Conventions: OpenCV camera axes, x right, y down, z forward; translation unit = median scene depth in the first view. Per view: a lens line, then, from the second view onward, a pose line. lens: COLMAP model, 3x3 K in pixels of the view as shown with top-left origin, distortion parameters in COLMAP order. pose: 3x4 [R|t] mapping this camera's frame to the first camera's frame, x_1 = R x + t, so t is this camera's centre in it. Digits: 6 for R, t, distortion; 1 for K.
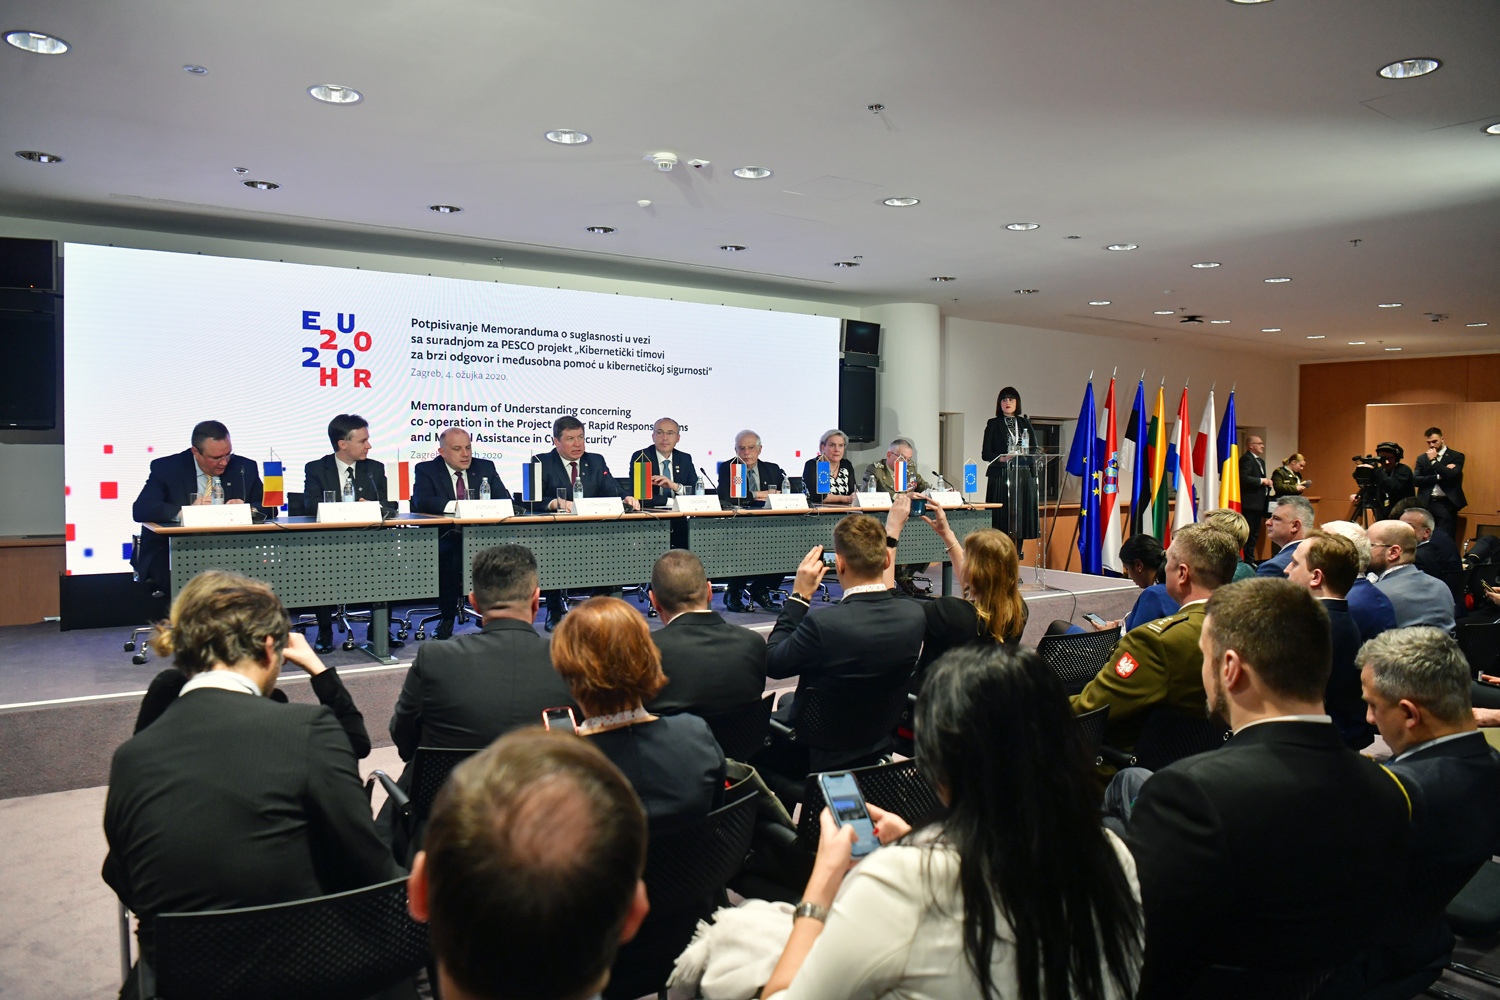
lens RADIAL K [[1055.5, 0, 745.4], [0, 1055.5, 485.9], [0, 0, 1]] dist [-0.070478, 0.010516]
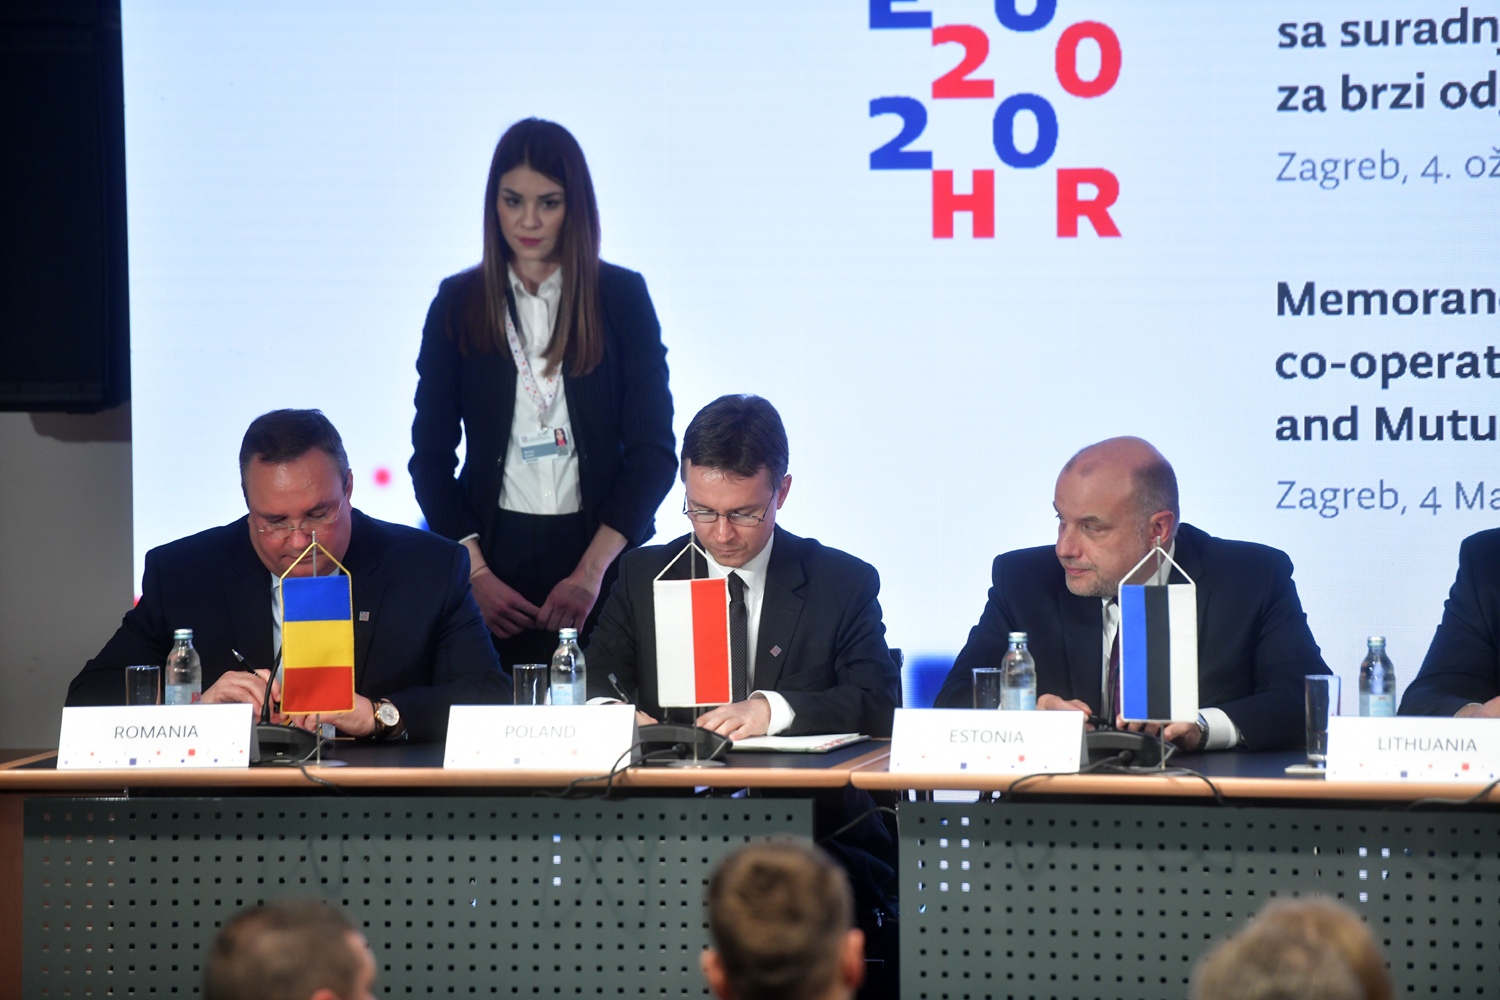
lens RADIAL K [[8256.1, 0, 738.1], [0, 8256.1, 524.8], [0, 0, 1]] dist [2.319218, 0.000000]
pose [[0.676935, 0.028208, -0.735502, 1.105304], [-0.008955, 0.999507, 0.030091, -0.084487], [0.735988, -0.013783, 0.676854, -0.470172]]
